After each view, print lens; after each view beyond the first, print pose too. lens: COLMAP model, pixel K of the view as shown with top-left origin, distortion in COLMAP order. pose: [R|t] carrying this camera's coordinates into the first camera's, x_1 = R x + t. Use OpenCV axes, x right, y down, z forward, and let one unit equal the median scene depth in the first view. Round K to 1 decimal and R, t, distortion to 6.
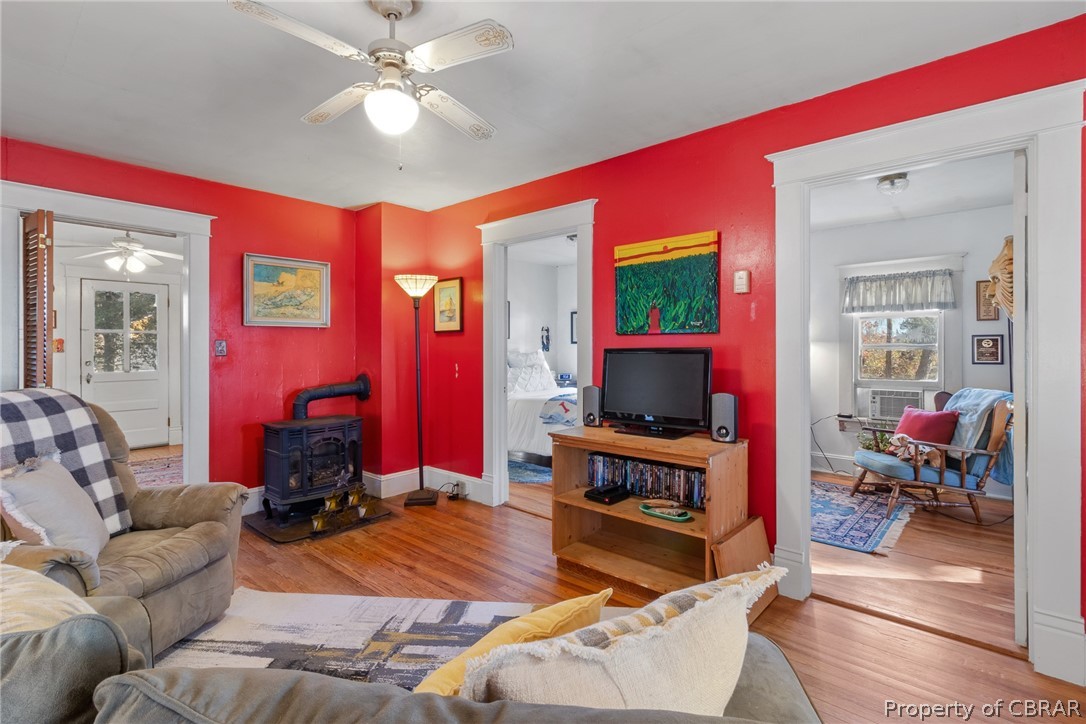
lens RADIAL K [[516.7, 0, 542.8], [0, 516.7, 356.8], [0, 0, 1]] dist [0.002232, 0.000151]
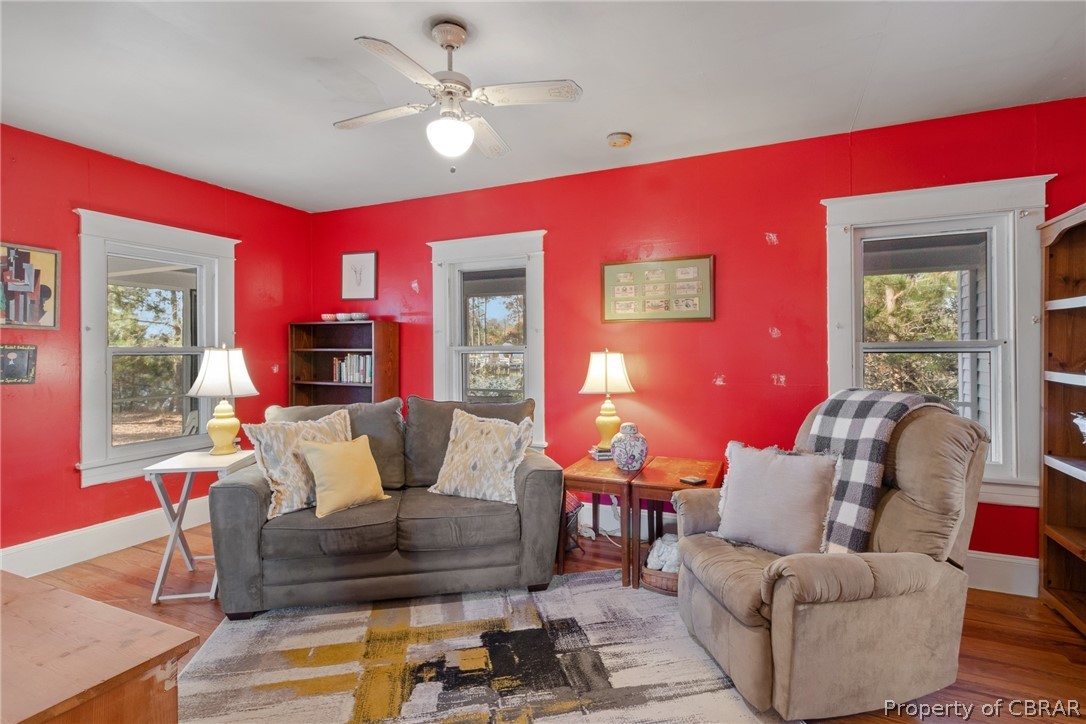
lens RADIAL K [[516.7, 0, 539.3], [0, 516.7, 356.1], [0, 0, 1]] dist [0.002232, 0.000151]
pose [[-0.958018, -0.000226, -0.286706, -0.127261], [-0.001642, 0.999988, 0.004699, -0.005603], [0.286702, 0.004973, -0.958007, 1.776319]]
